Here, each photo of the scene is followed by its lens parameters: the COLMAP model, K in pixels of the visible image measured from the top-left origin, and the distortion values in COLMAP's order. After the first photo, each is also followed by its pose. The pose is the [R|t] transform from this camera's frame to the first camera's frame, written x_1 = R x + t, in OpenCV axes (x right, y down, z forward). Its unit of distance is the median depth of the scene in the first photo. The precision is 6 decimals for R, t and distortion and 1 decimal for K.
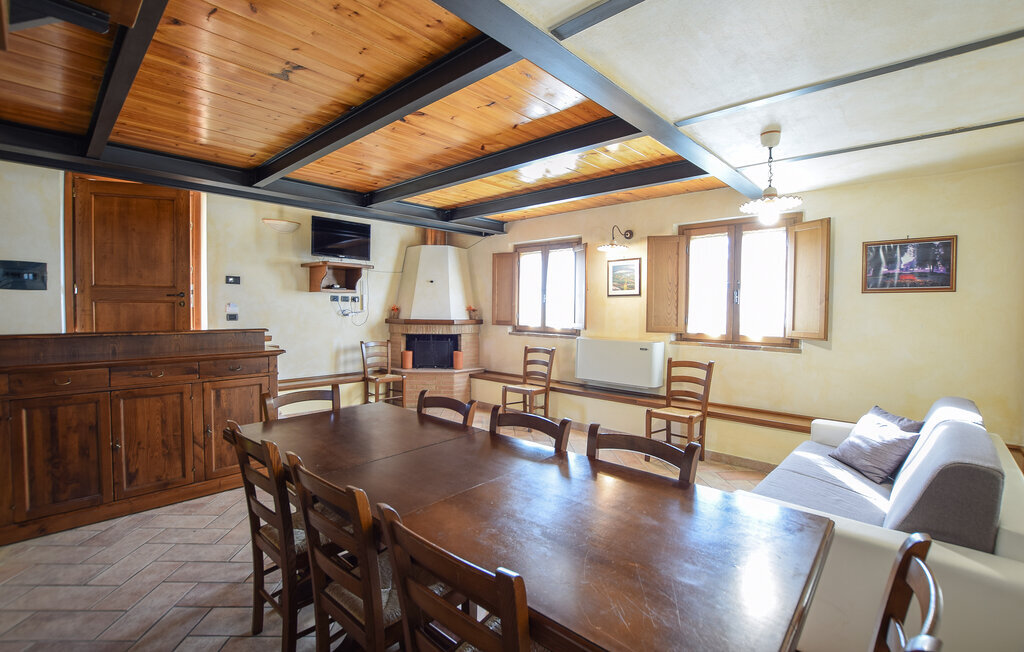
lens RADIAL K [[446.2, 0, 506.8], [0, 446.2, 320.7], [0, 0, 1]] dist [-0.030129, 0.000131]
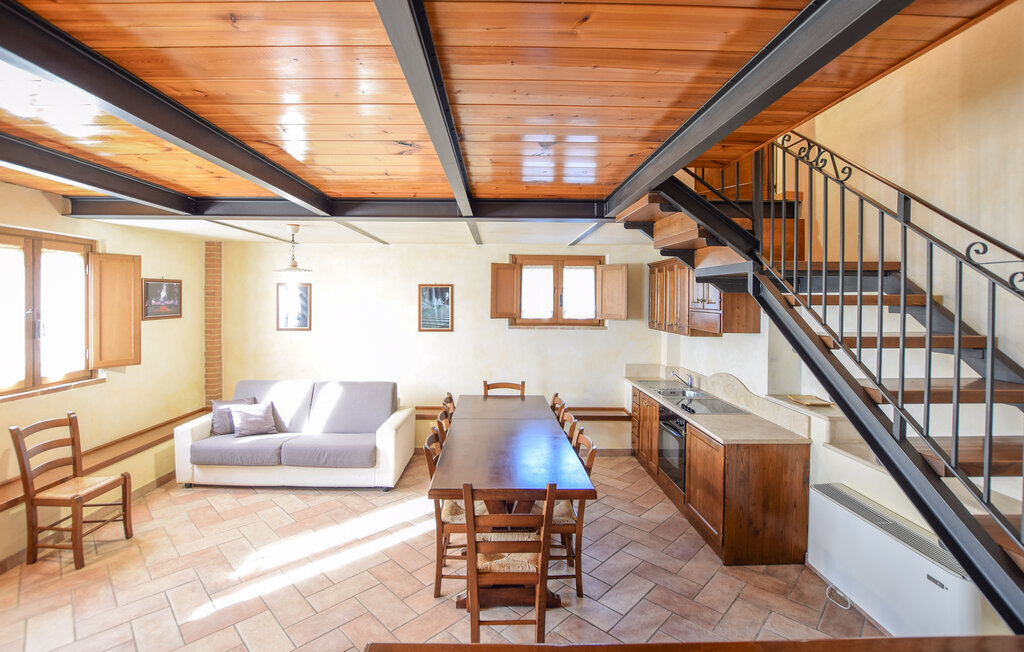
lens RADIAL K [[471.7, 0, 515.4], [0, 471.7, 305.9], [0, 0, 1]] dist [-0.033079, -0.000264]
pose [[-0.711560, -0.029914, 0.701988, -0.666093], [0.004240, 0.998892, 0.046864, -0.132313], [-0.702612, 0.036324, -0.710645, 0.983792]]
